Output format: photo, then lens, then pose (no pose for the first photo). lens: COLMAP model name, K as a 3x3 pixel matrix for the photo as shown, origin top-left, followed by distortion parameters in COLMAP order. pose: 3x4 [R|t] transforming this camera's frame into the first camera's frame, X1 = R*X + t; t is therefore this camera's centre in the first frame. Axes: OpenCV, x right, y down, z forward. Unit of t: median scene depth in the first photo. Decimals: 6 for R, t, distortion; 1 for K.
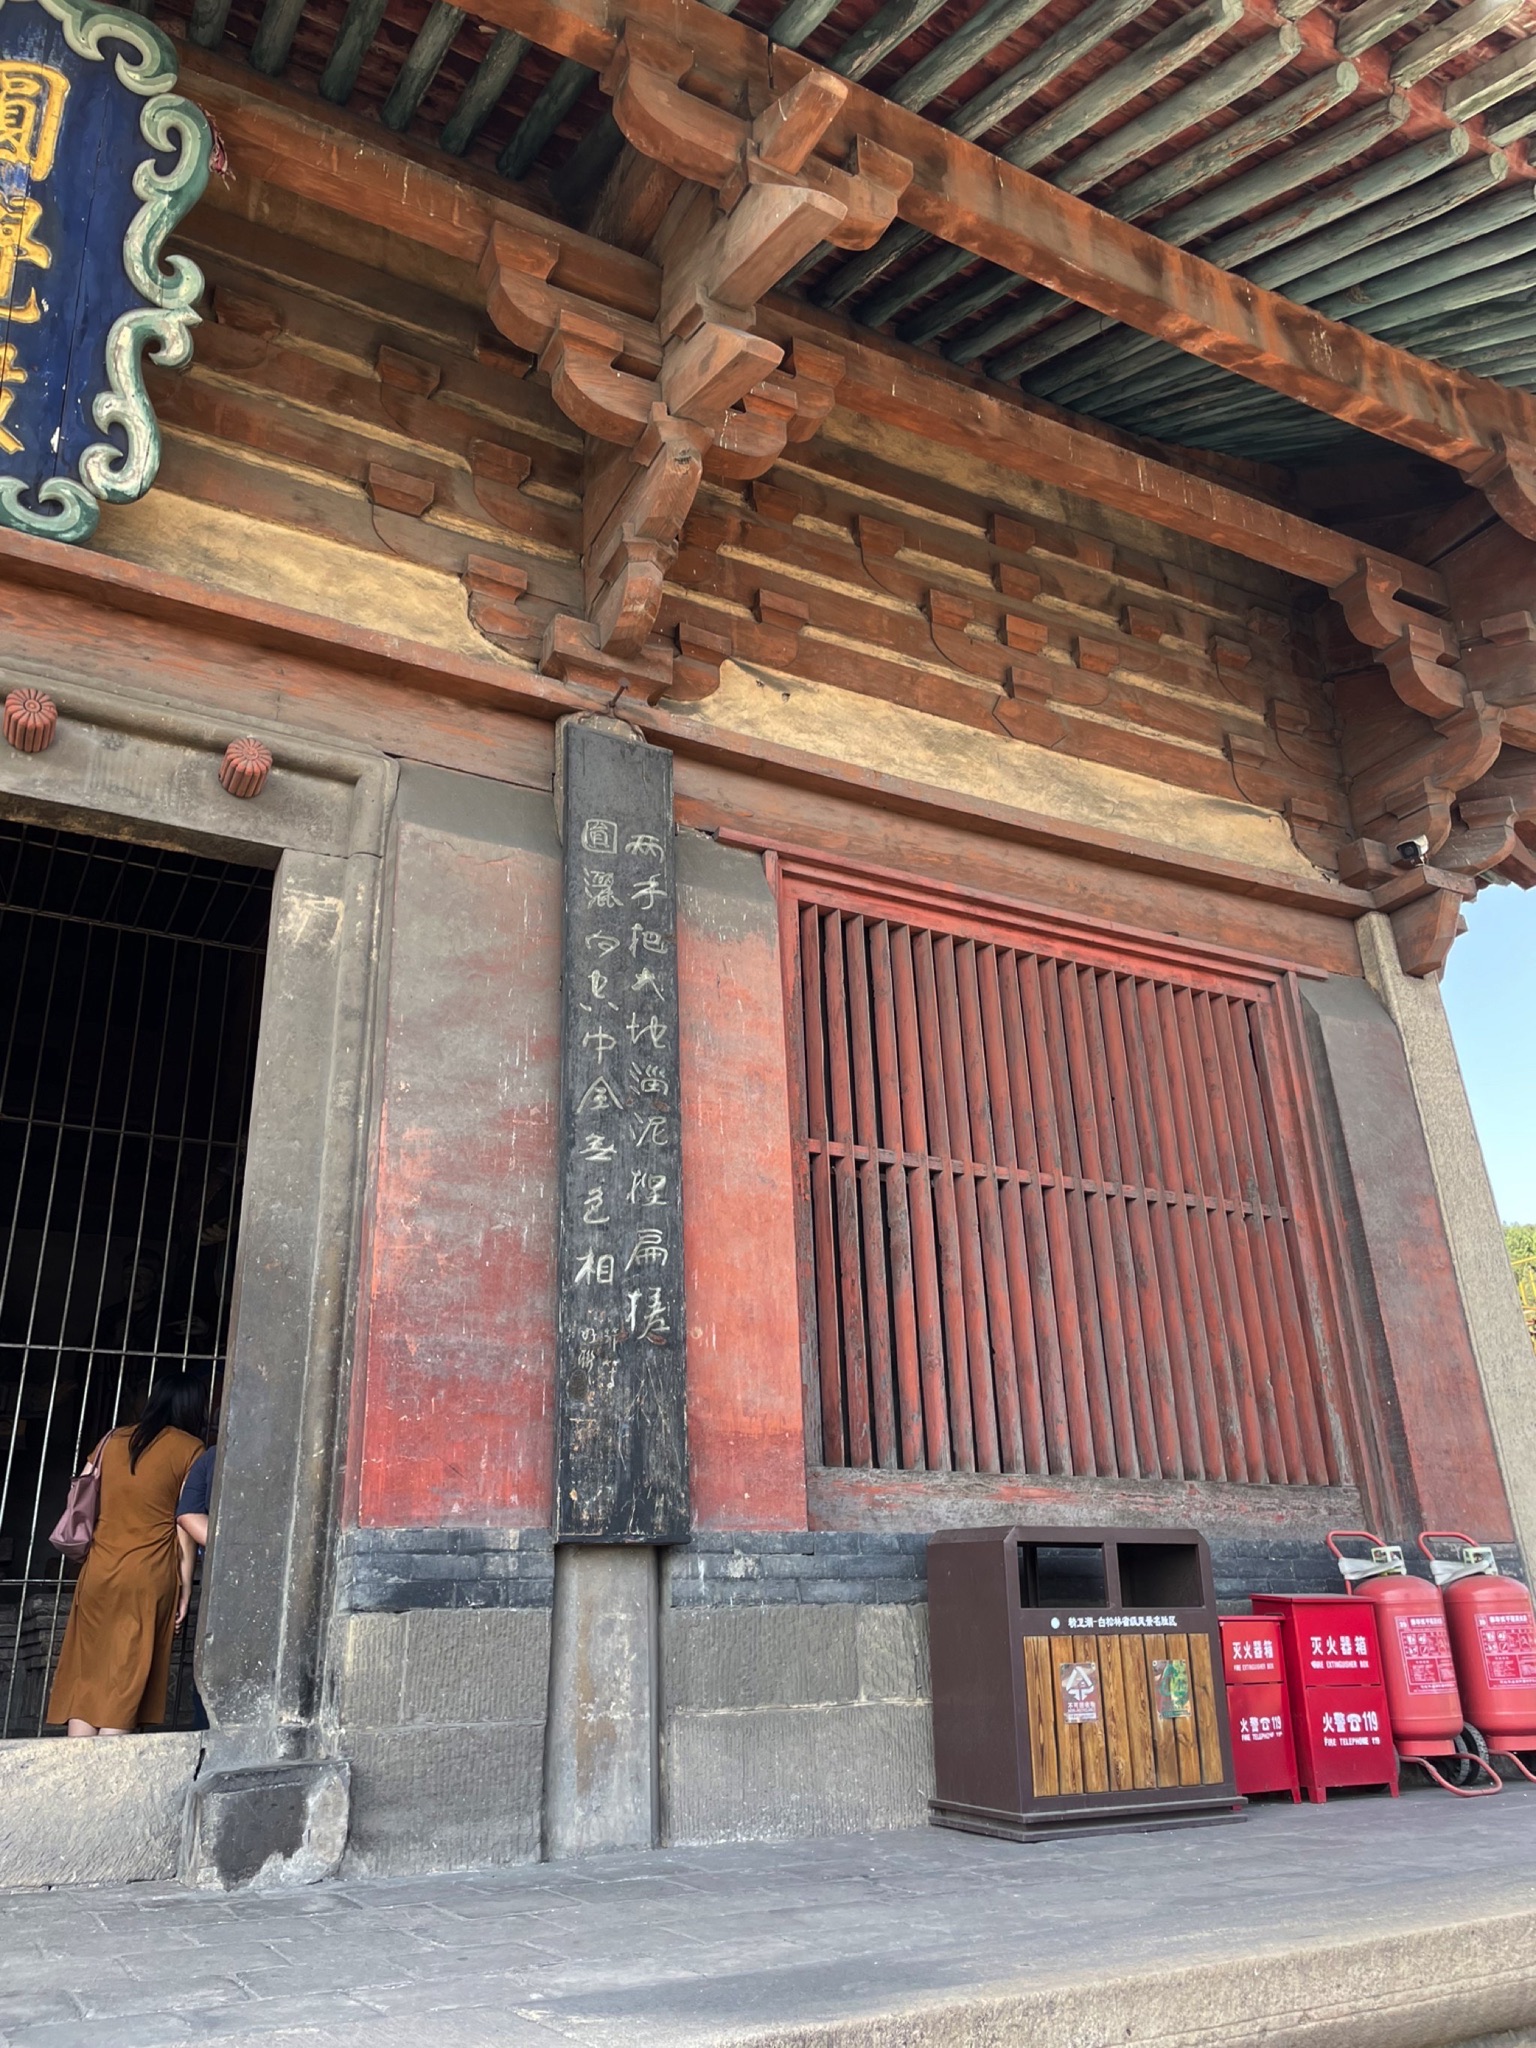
lens RADIAL K [[1540.4, 0, 768.2], [0, 1540.4, 1014.7], [0, 0, 1]] dist [0.049569, -0.002053]
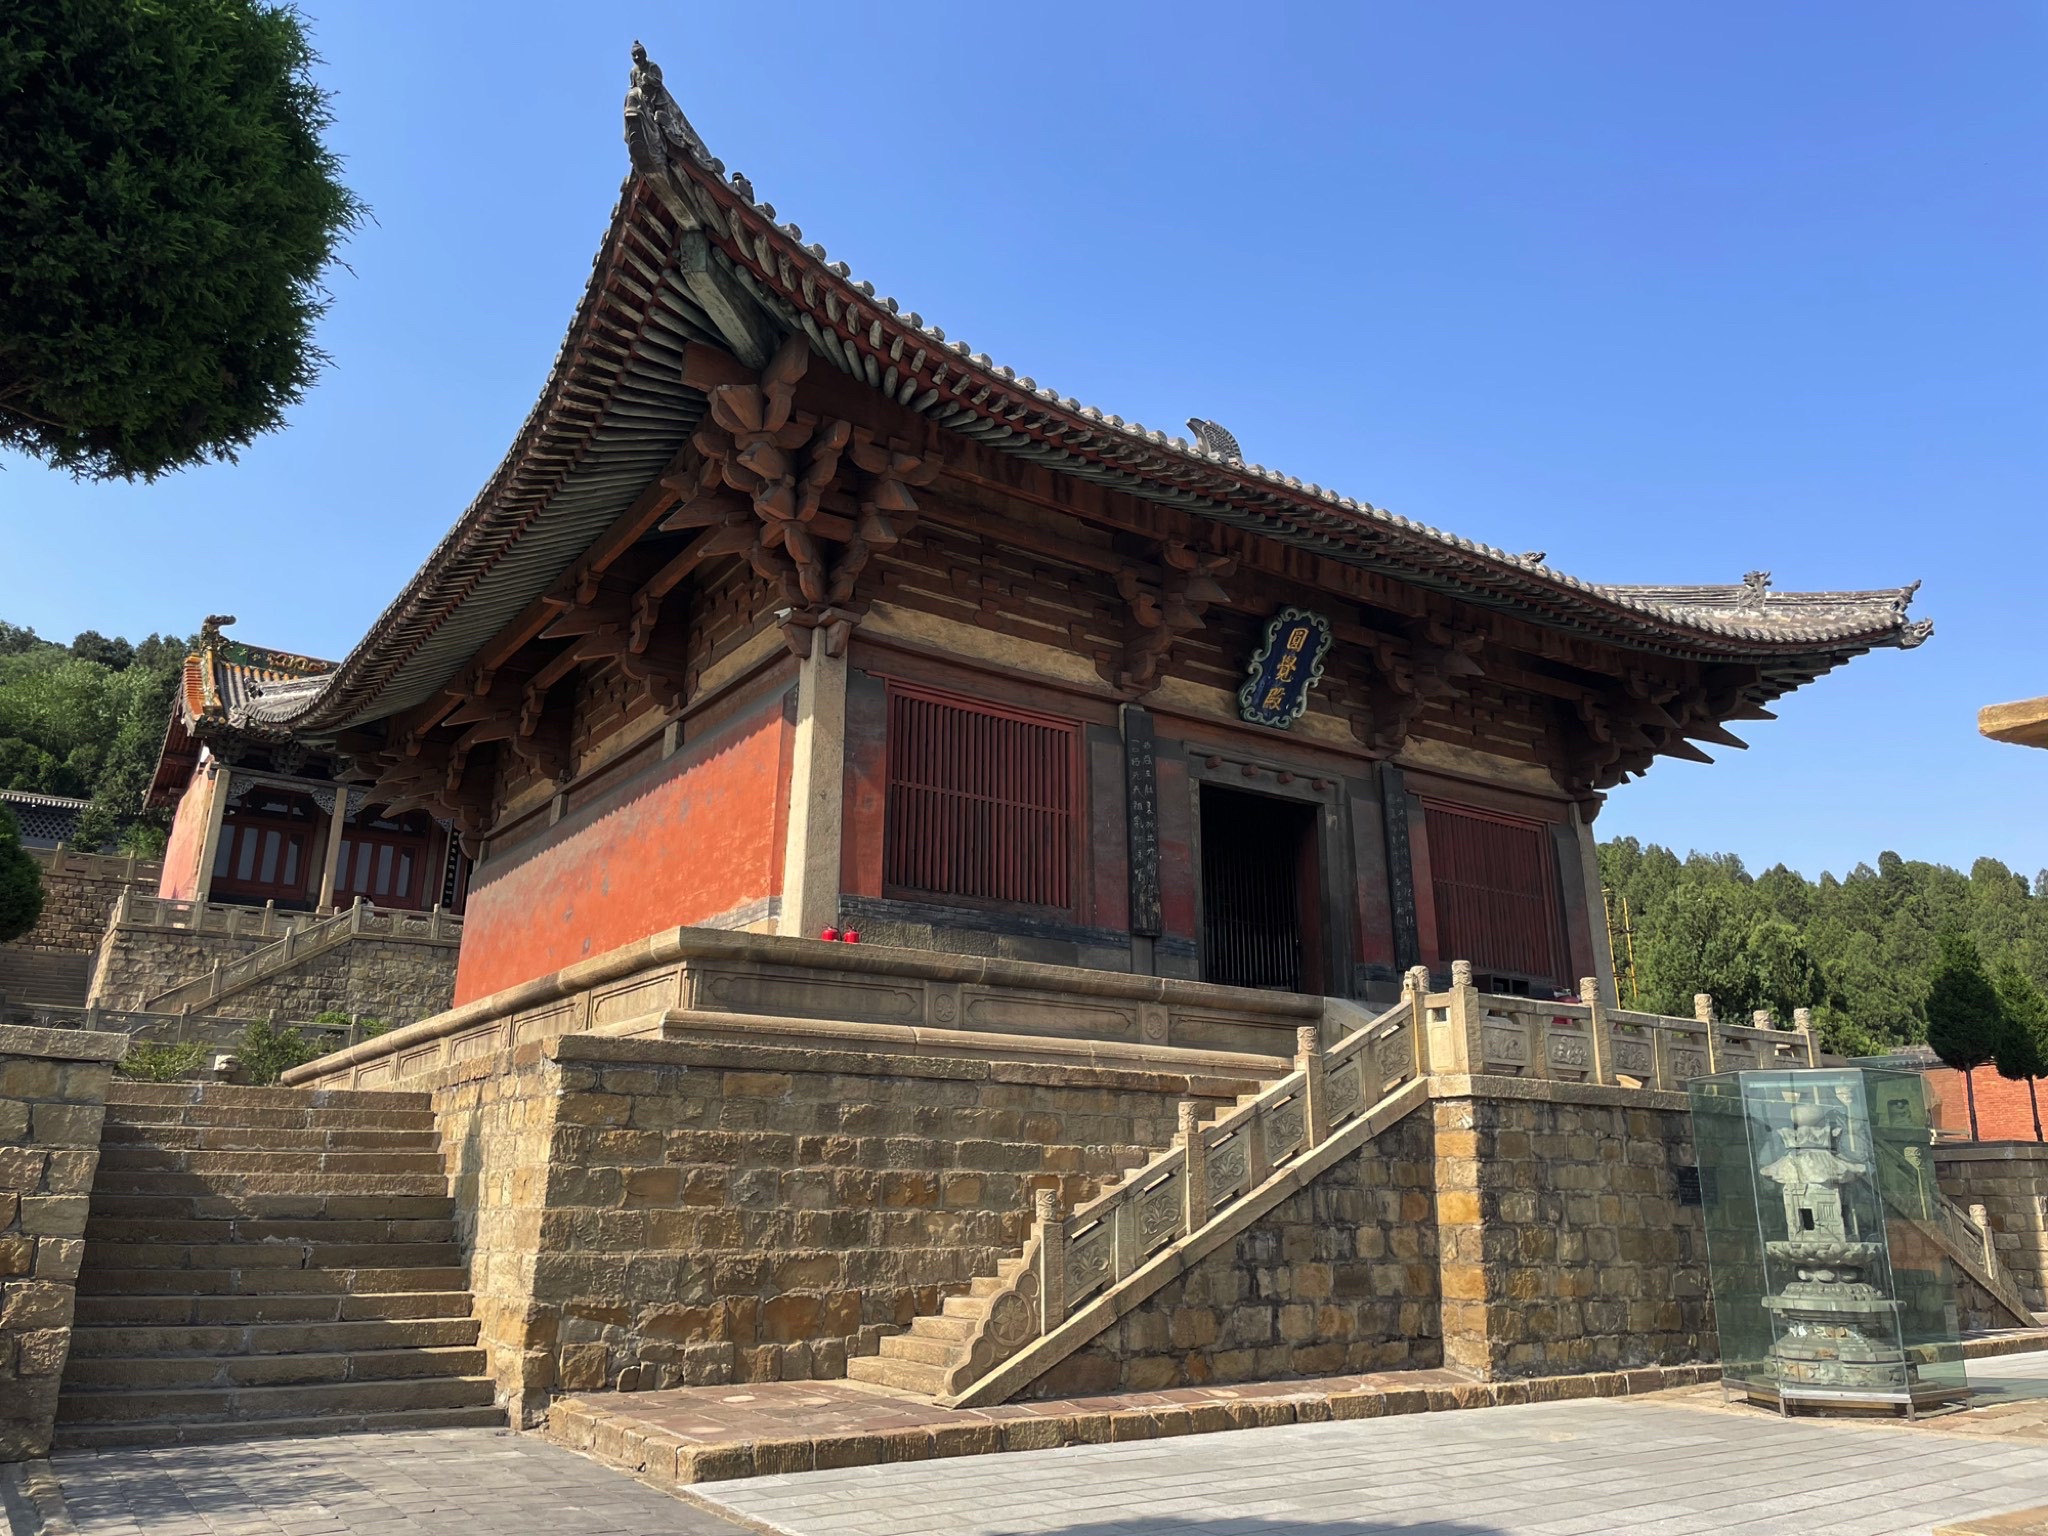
lens RADIAL K [[1540.4, 0, 1019.4], [0, 1540.4, 768.8], [0, 0, 1]] dist [0.049569, -0.002053]
pose [[0.994539, 0.059840, 0.085508, -1.205422], [-0.069121, 0.991518, 0.110065, -0.485027], [-0.078196, -0.115374, 0.990239, -2.421359]]
